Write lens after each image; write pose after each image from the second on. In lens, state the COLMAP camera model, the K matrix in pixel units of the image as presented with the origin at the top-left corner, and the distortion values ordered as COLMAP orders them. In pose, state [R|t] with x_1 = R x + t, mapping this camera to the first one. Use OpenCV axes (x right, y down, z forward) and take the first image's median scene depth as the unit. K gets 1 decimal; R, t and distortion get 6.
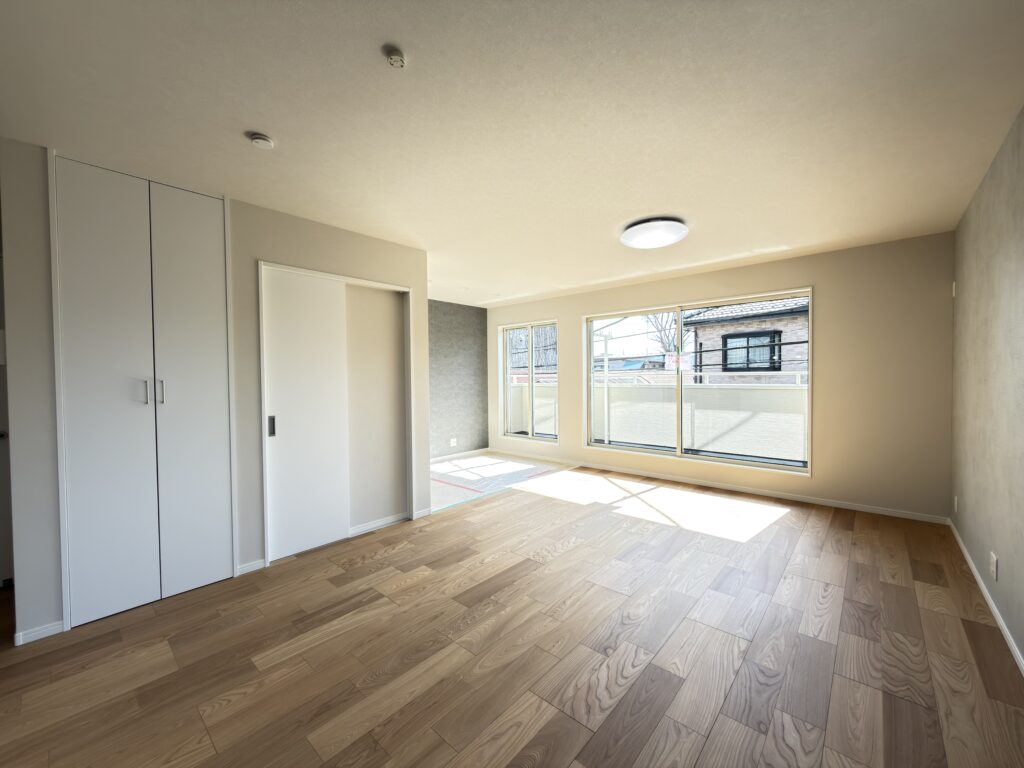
lens RADIAL K [[408.3, 0, 514.8], [0, 408.3, 380.7], [0, 0, 1]] dist [0.001830, -0.000538]
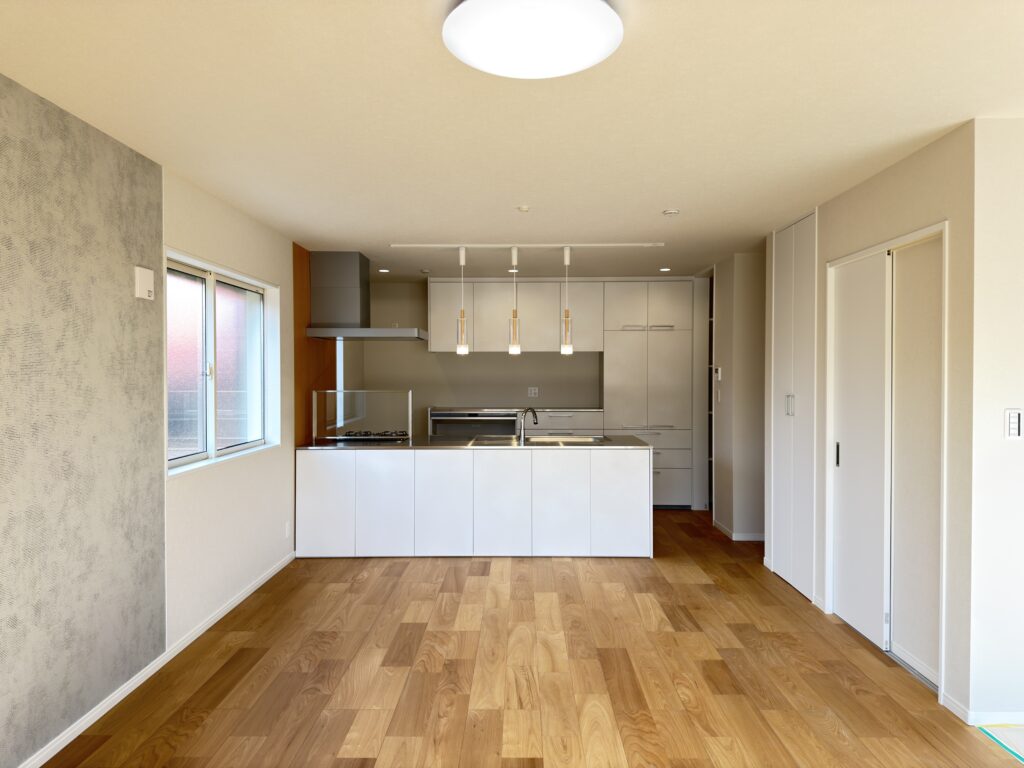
lens RADIAL K [[719.5, 0, 515.3], [0, 719.5, 387.5], [0, 0, 1]] dist [0.070361, -0.074582]
pose [[-0.754820, 0.026911, -0.655380, 0.766949], [0.006451, 0.999414, 0.033608, -0.071633], [0.655900, 0.021140, -0.754552, 1.467378]]
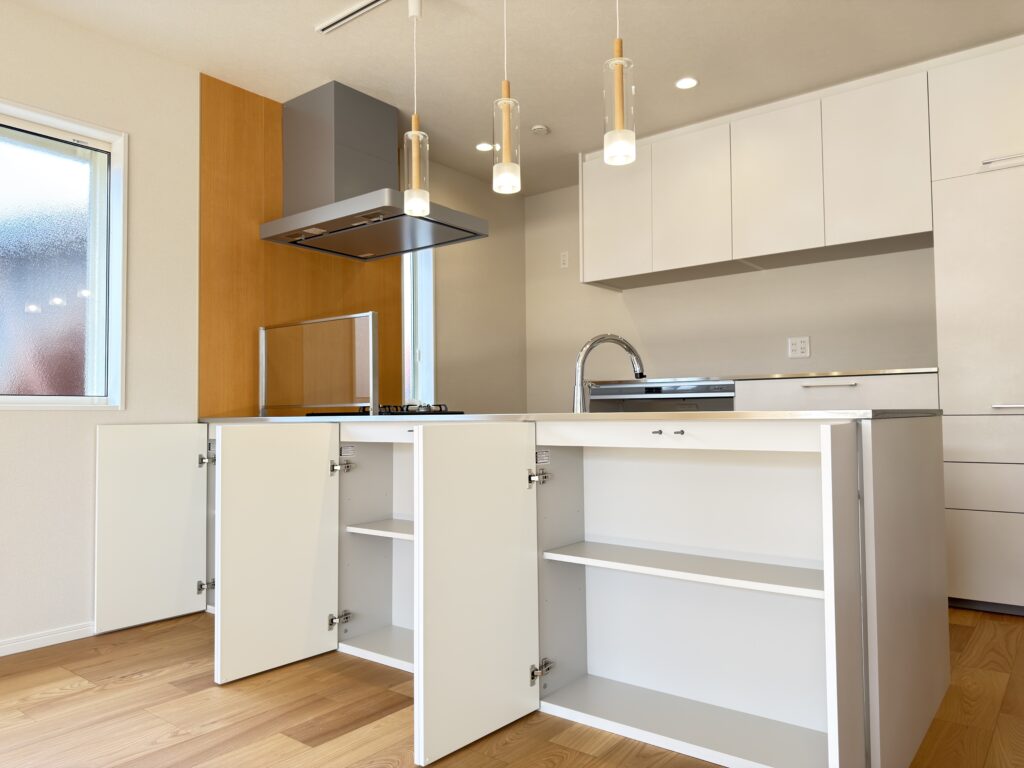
lens RADIAL K [[719.5, 0, 510.9], [0, 719.5, 383.9], [0, 0, 1]] dist [0.070361, -0.074582]
pose [[-0.998771, 0.018323, -0.046060, -0.343994], [0.019938, 0.999193, -0.034855, 0.121248], [0.045384, -0.035731, -0.998330, 0.854865]]
